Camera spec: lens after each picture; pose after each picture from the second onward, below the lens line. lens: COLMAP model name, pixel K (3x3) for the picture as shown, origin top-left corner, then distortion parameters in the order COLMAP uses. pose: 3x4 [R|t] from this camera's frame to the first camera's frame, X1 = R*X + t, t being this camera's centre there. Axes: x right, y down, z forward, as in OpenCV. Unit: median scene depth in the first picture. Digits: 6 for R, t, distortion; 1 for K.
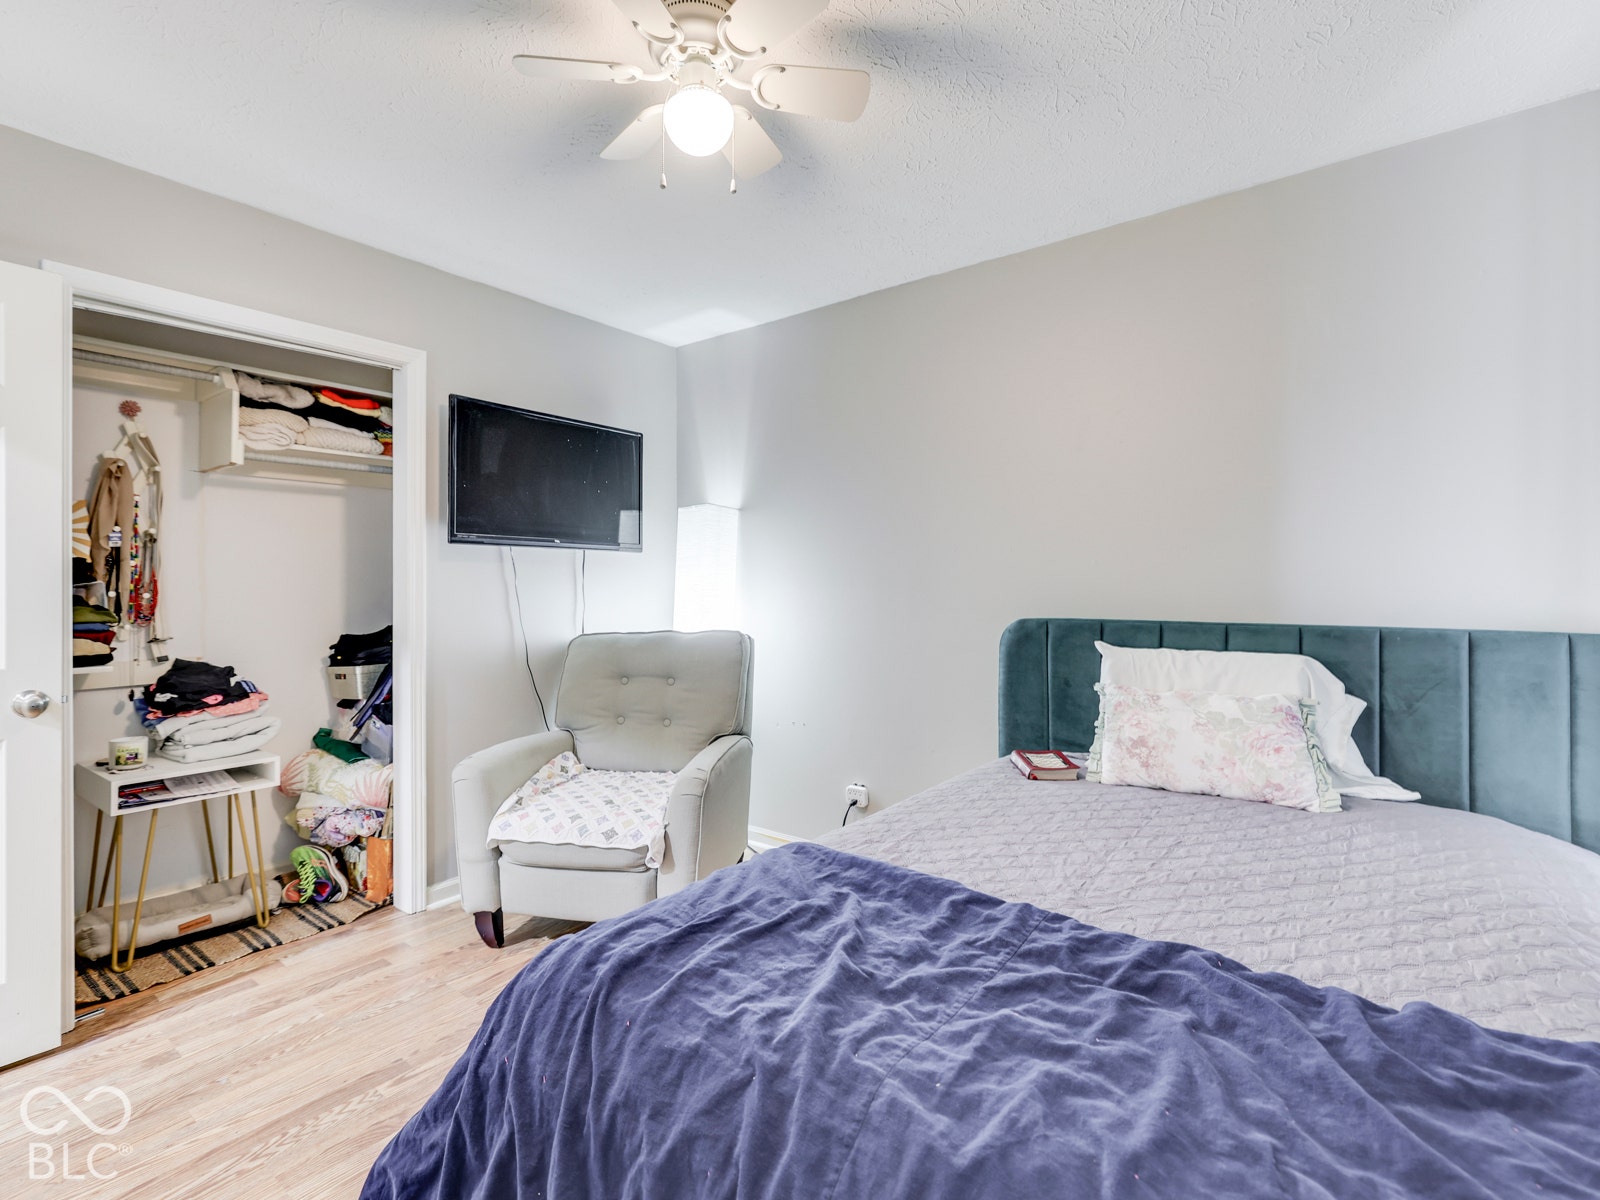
lens RADIAL K [[774.5, 0, 803.0], [0, 774.5, 567.0], [0, 0, 1]] dist [-0.004833, -0.000791]
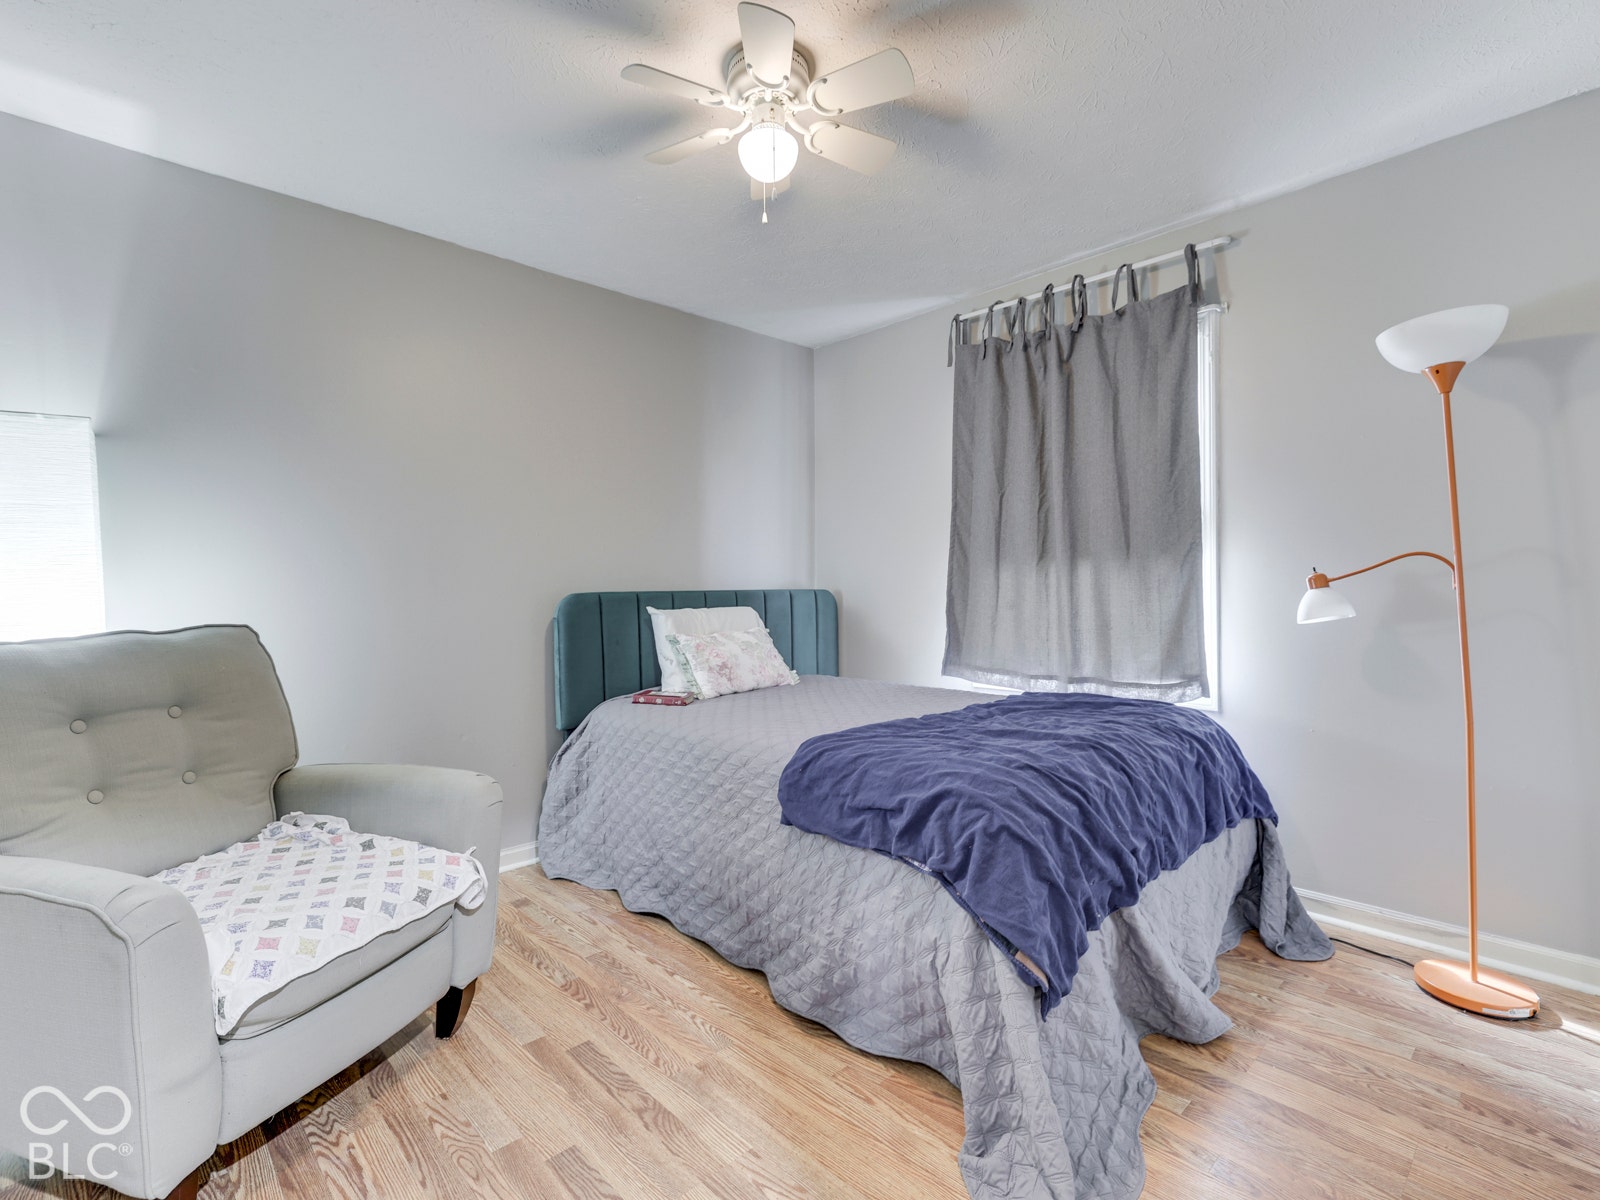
lens RADIAL K [[751.7, 0, 791.4], [0, 751.7, 585.3], [0, 0, 1]] dist [0.002072, -0.000167]
pose [[0.191385, 0.003018, 0.981510, -0.998340], [0.006408, 0.999970, -0.004324, 0.074259], [-0.981494, 0.007117, 0.191360, 0.584830]]
